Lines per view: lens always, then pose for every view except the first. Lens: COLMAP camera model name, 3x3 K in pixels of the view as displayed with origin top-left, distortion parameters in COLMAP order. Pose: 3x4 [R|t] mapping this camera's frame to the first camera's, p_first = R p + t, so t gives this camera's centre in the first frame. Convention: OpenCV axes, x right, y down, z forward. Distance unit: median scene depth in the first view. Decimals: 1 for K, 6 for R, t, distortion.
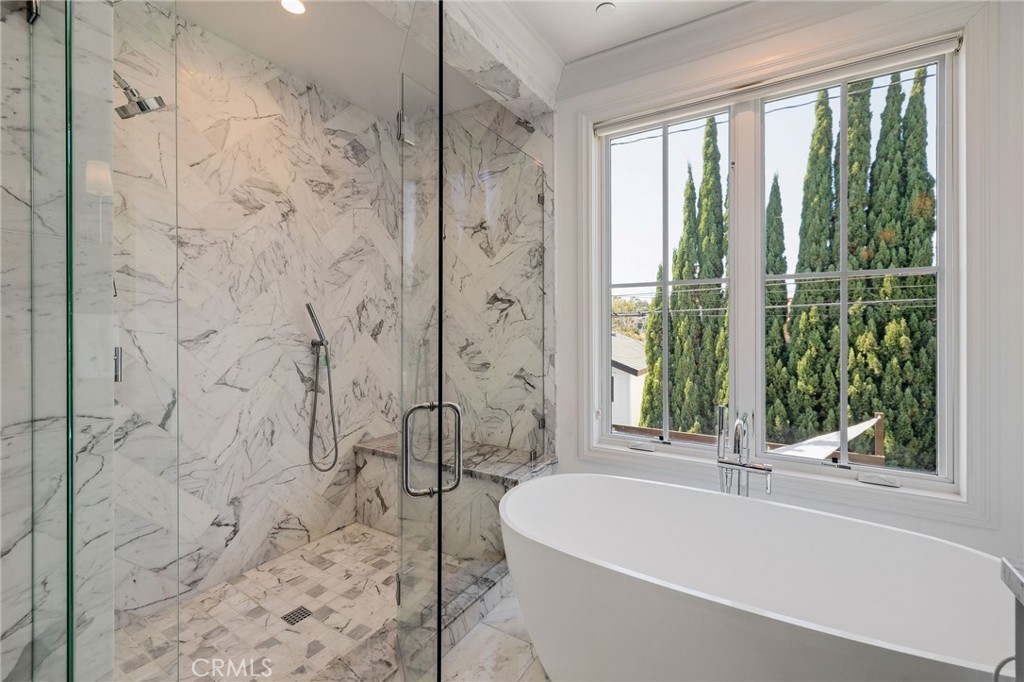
lens RADIAL K [[451.2, 0, 510.2], [0, 451.2, 325.4], [0, 0, 1]] dist [0.012550, -0.001784]
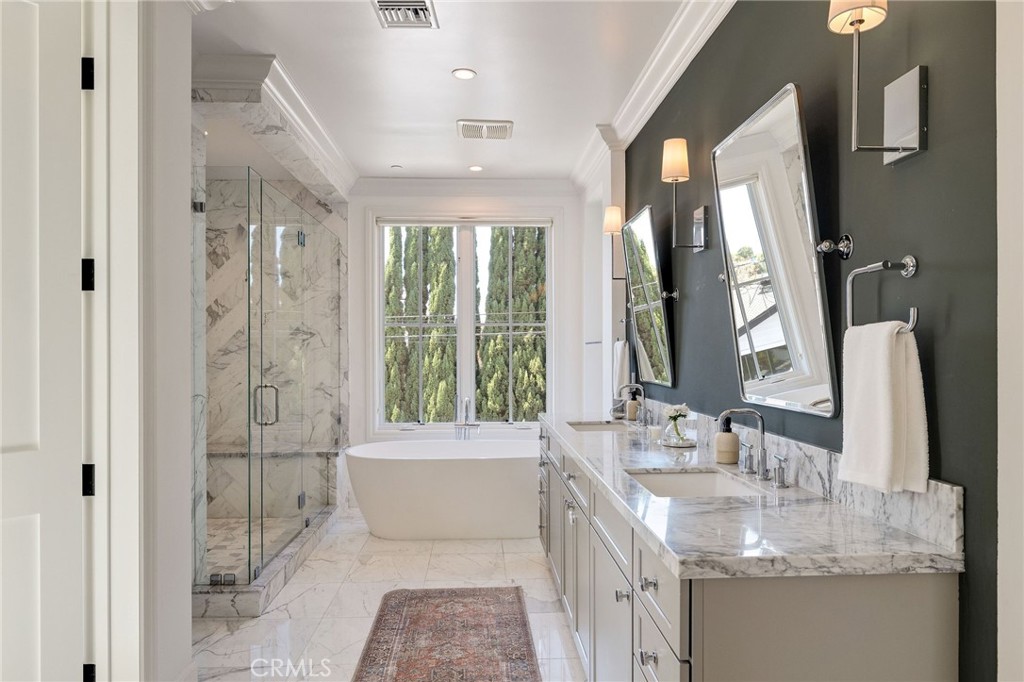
lens RADIAL K [[620.3, 0, 507.9], [0, 620.3, 342.8], [0, 0, 1]] dist [-0.008478, -0.003509]
pose [[0.824853, 0.005988, 0.565316, -0.532202], [0.002340, 0.999899, -0.014006, 0.001826], [-0.565343, 0.012875, 0.824755, -0.812668]]
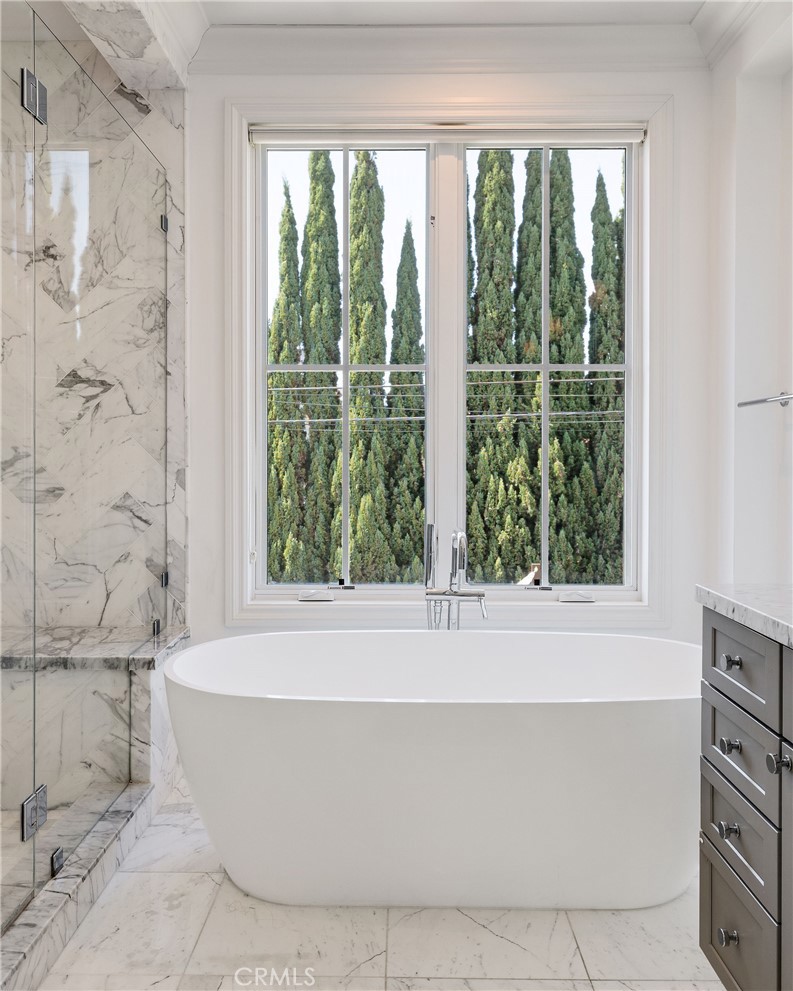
lens RADIAL K [[846.6, 0, 391.9], [0, 846.6, 454.7], [0, 0, 1]] dist [-0.001744, 0.032817]
pose [[0.857204, 0.004093, 0.514960, -0.240121], [-0.003616, 0.999992, -0.001930, 0.040378], [-0.514964, -0.000208, 0.857212, -0.161132]]
